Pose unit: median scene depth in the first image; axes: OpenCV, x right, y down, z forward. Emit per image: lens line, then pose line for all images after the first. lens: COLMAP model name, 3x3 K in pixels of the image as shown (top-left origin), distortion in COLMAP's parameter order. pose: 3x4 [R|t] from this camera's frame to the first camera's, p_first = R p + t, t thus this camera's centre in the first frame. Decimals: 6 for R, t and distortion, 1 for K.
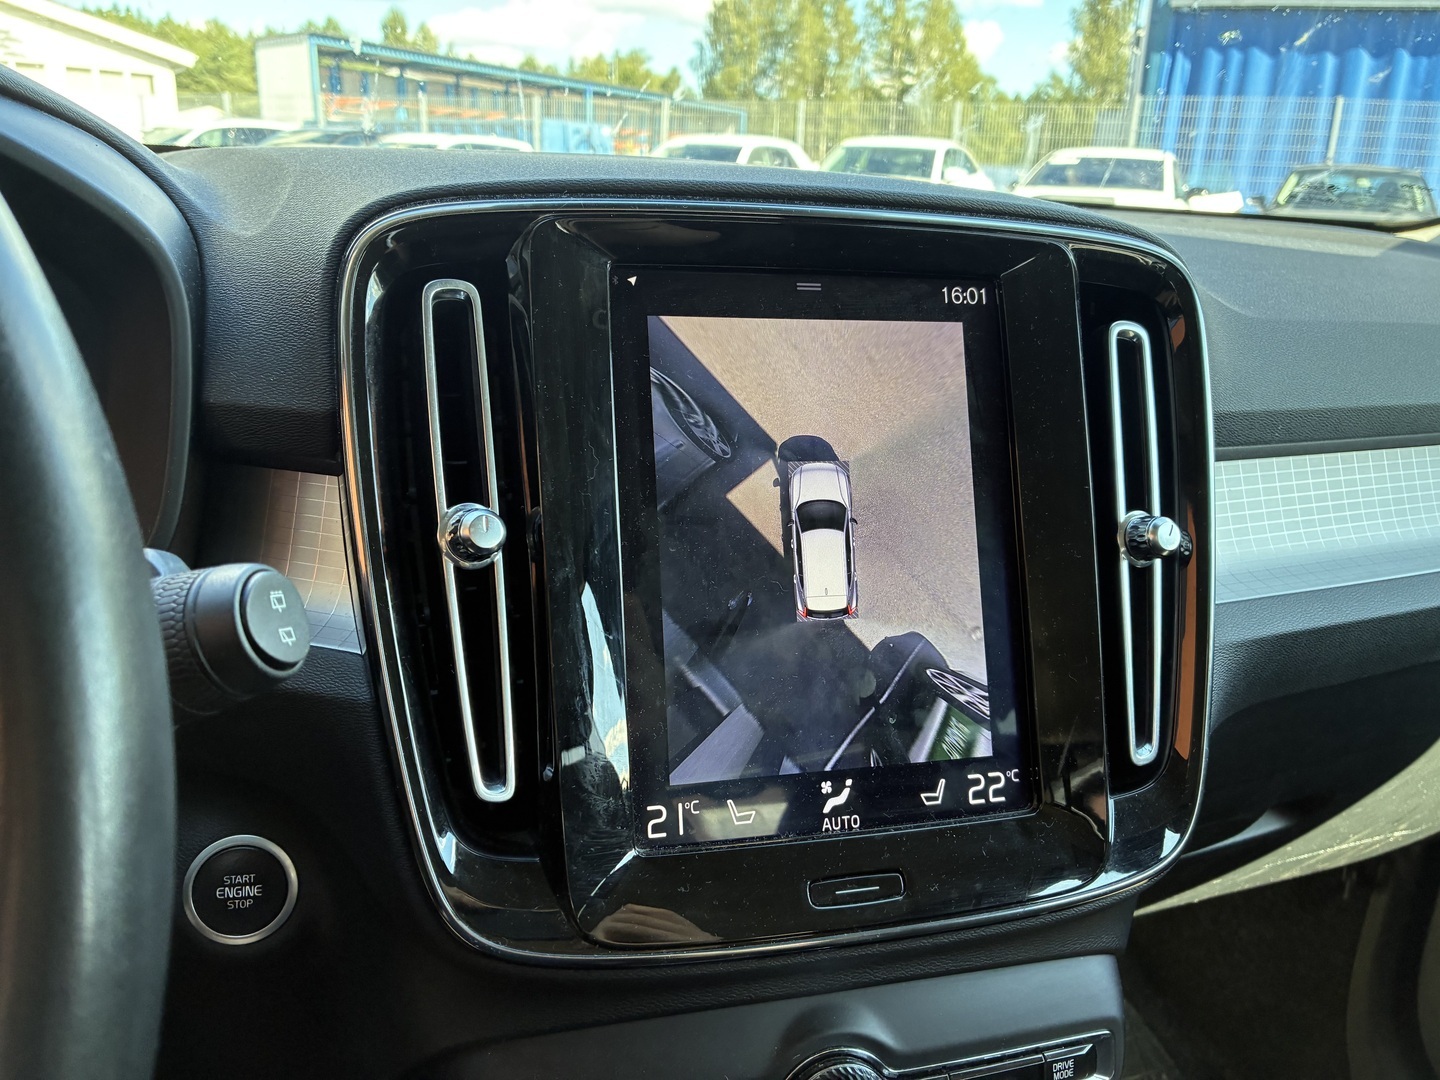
lens RADIAL K [[1076.6, 0, 719.8], [0, 1076.6, 545.8], [0, 0, 1]] dist [0.050989, -0.052602]
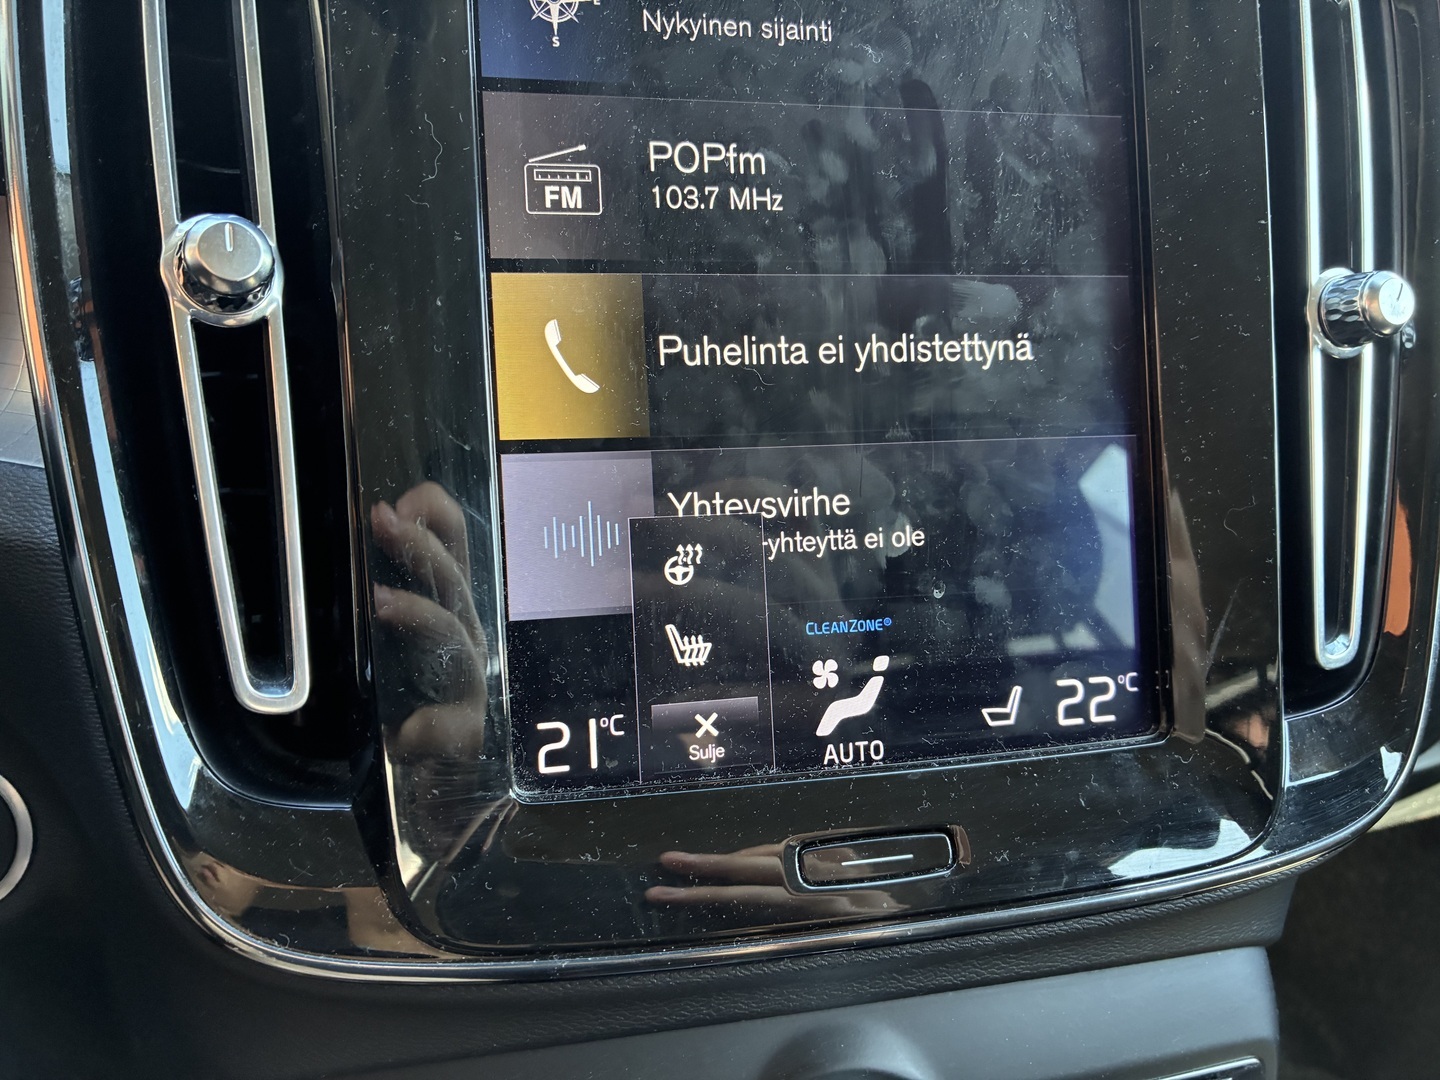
lens RADIAL K [[1076.6, 0, 723.0], [0, 1076.6, 537.3], [0, 0, 1]] dist [0.050989, -0.052602]
pose [[0.998856, 0.003836, -0.047669, 0.060812], [-0.000629, 0.997745, 0.067122, 0.082408], [0.047819, -0.067015, 0.996605, 0.349212]]
